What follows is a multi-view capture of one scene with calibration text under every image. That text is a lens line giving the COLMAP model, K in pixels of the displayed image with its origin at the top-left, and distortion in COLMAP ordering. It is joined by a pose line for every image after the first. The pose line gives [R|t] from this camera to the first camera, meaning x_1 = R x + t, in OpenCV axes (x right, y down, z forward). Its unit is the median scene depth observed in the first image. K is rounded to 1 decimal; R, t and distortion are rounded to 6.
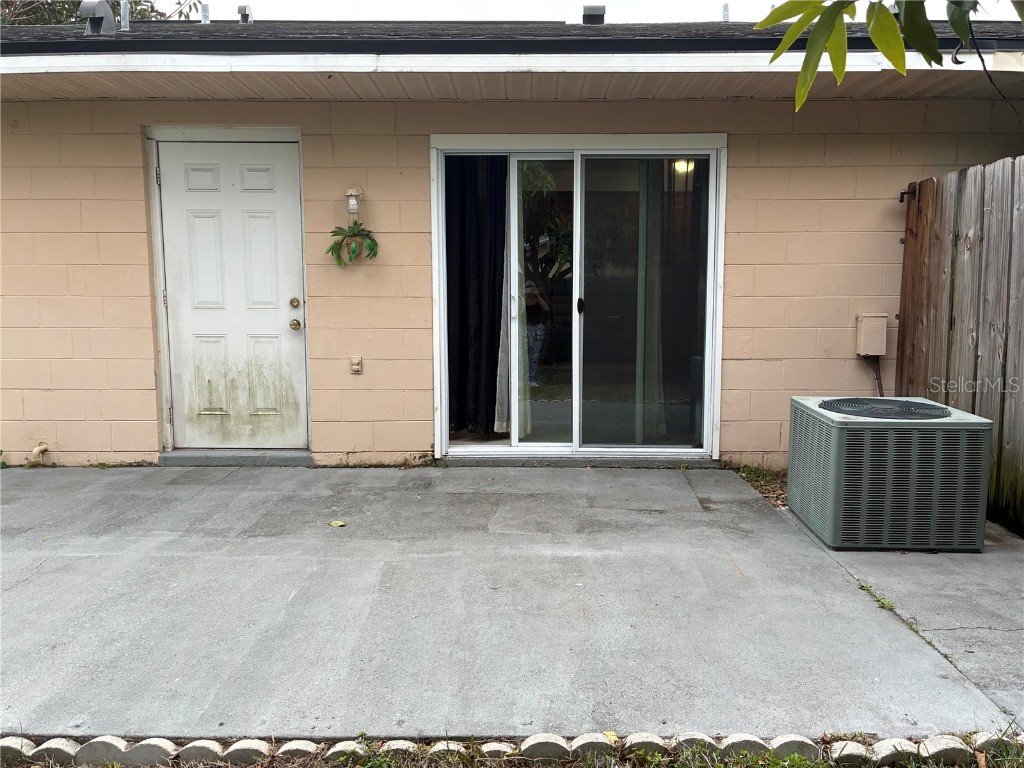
lens RADIAL K [[785.9, 0, 513.5], [0, 785.9, 380.4], [0, 0, 1]] dist [0.051928, -0.064525]
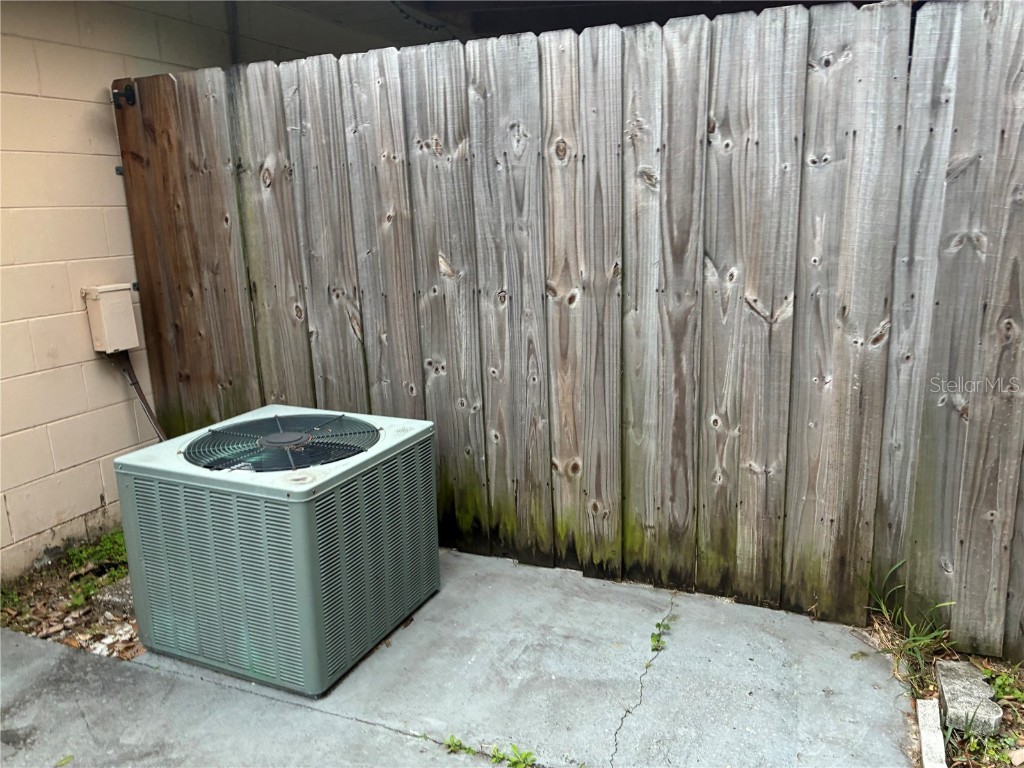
lens RADIAL K [[785.9, 0, 511.2], [0, 785.9, 390.7], [0, 0, 1]] dist [0.051928, -0.064525]
pose [[0.372972, -0.221318, 0.901061, -0.023790], [0.142282, 0.973292, 0.180165, -0.085761], [-0.916869, 0.061008, 0.394500, 0.548092]]
